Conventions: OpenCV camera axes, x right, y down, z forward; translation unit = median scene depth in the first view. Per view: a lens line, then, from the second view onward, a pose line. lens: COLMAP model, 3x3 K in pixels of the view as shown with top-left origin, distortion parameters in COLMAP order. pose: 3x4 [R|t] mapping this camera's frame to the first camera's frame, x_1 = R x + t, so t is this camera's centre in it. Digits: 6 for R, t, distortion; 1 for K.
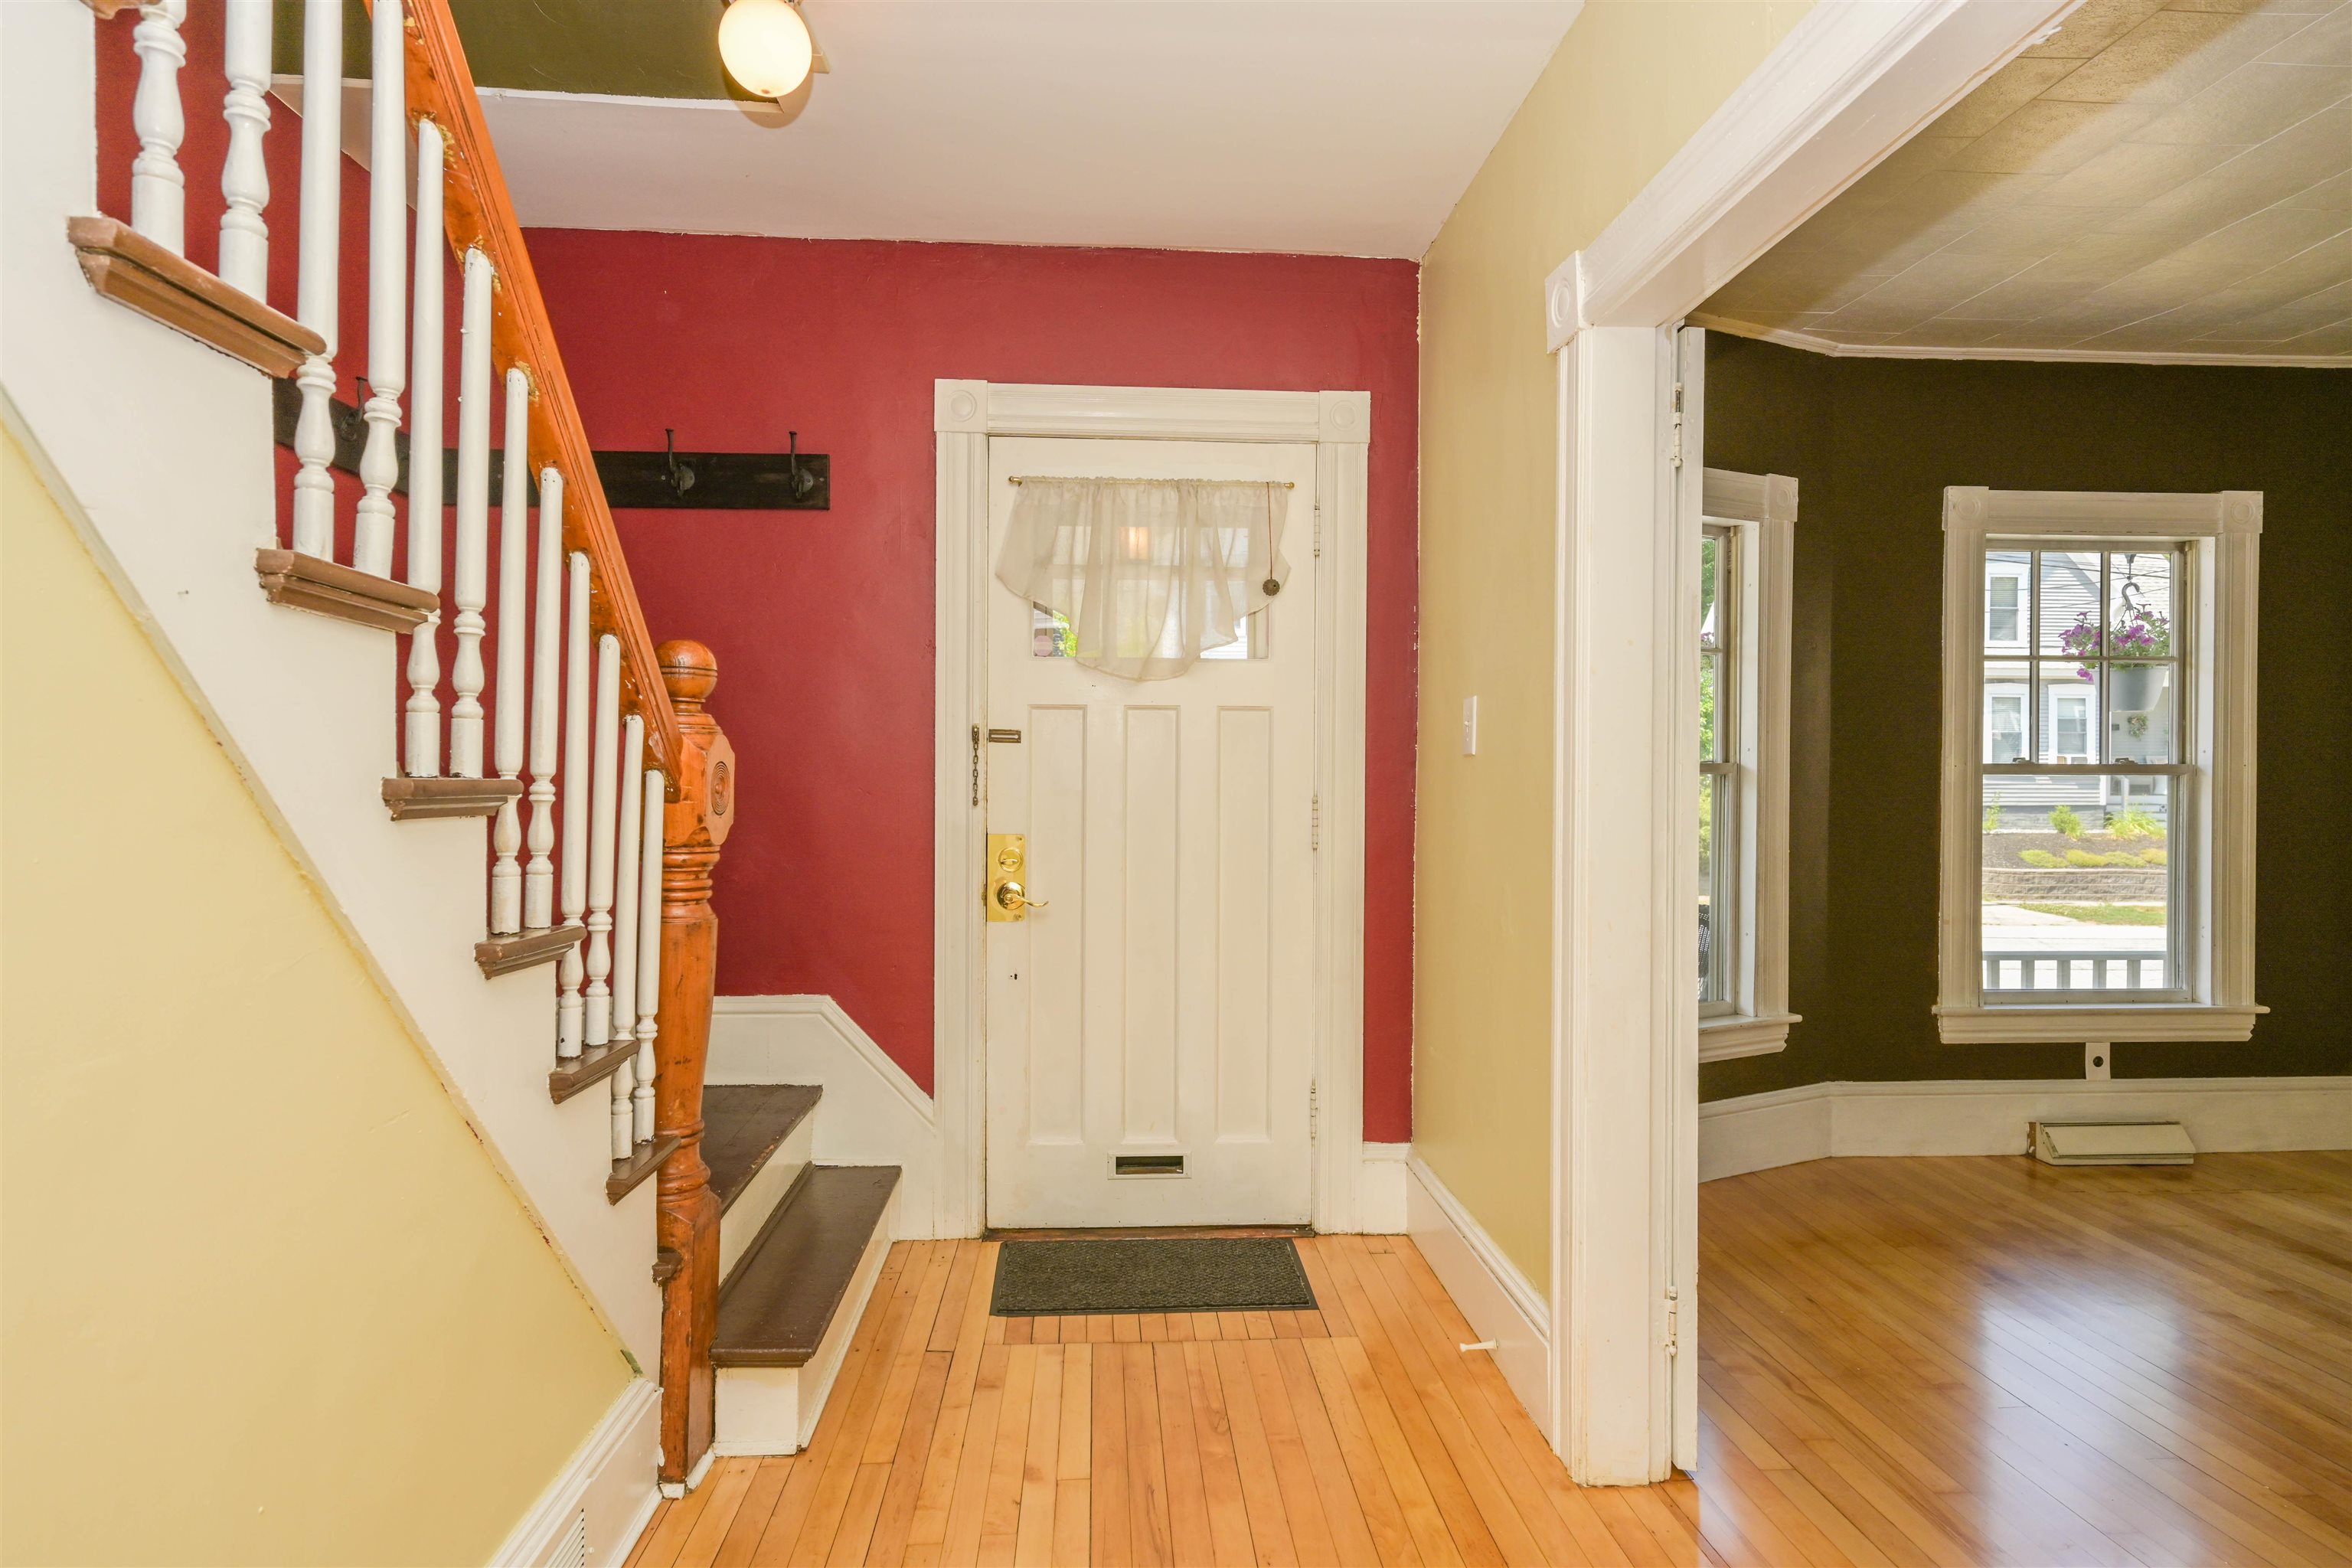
lens RADIAL K [[1346.6, 0, 1176.0], [0, 1346.6, 784.0], [0, 0, 1]] dist [-0.001125, 0.001003]
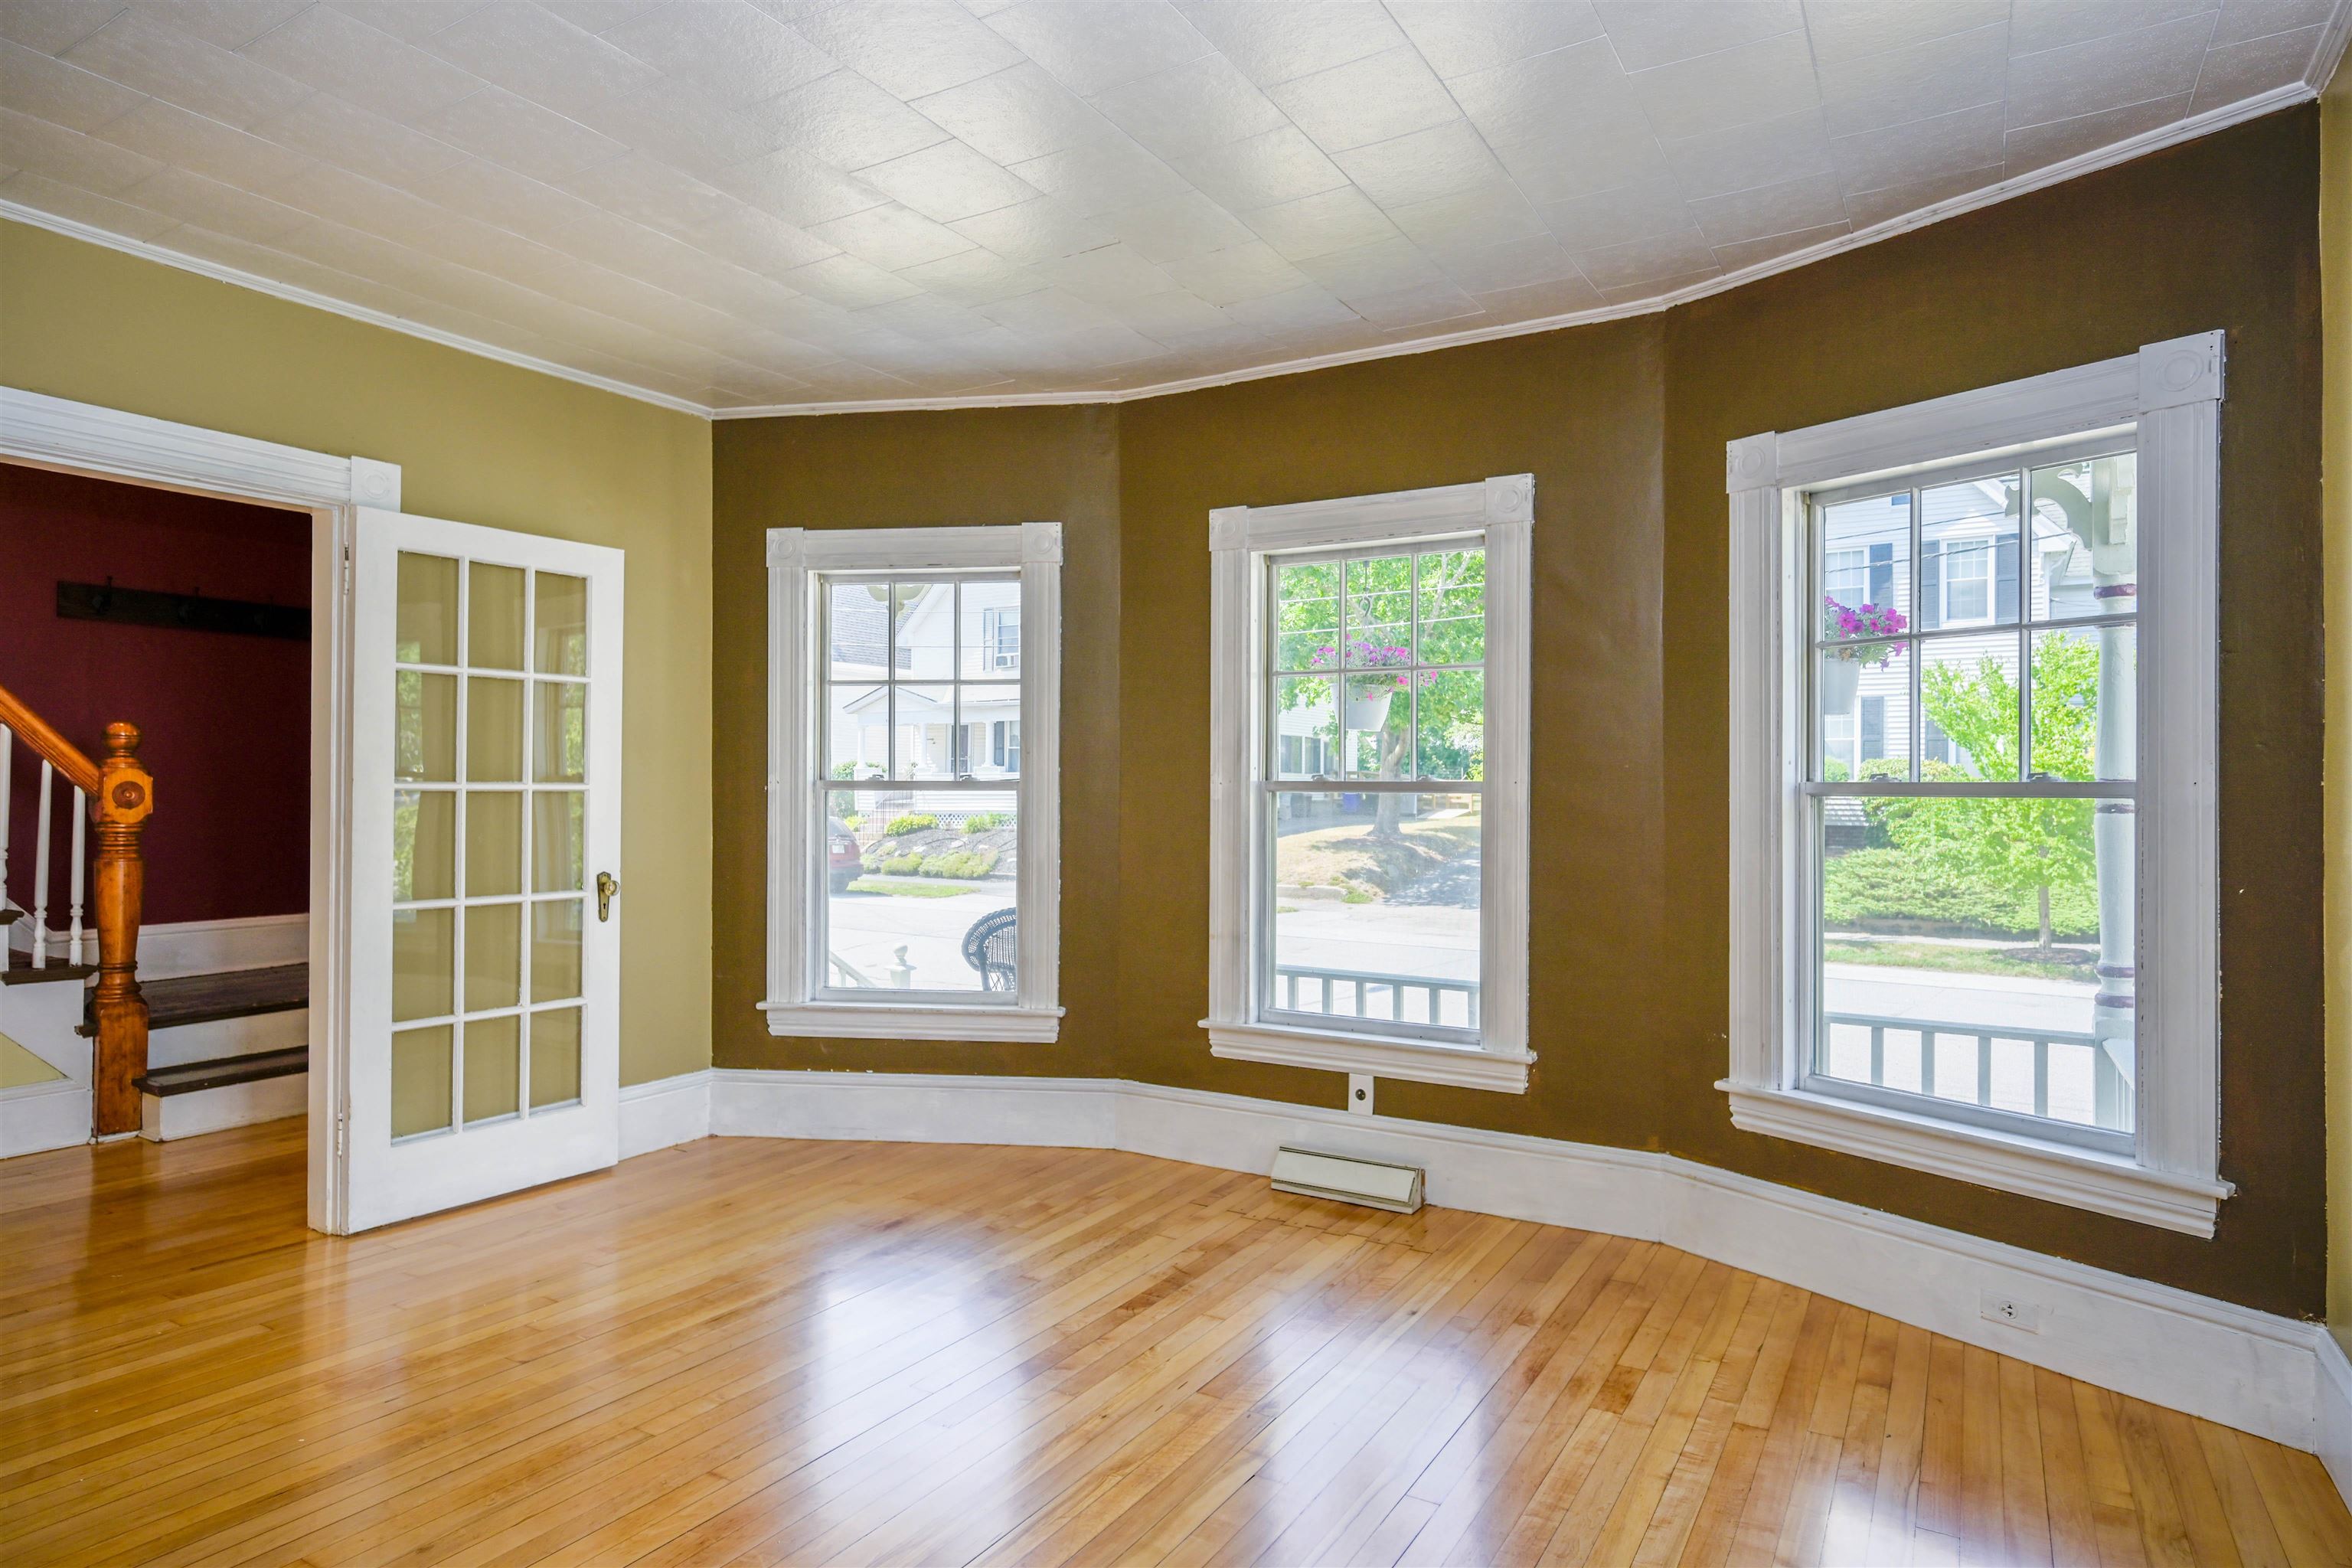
lens RADIAL K [[1346.6, 0, 1176.0], [0, 1346.6, 784.0], [0, 0, 1]] dist [-0.001125, 0.001003]
pose [[0.825402, -0.000688, -0.564545, 1.120240], [-0.012903, 0.999715, -0.020083, 0.008974], [0.564398, 0.023861, 0.825158, 0.142875]]
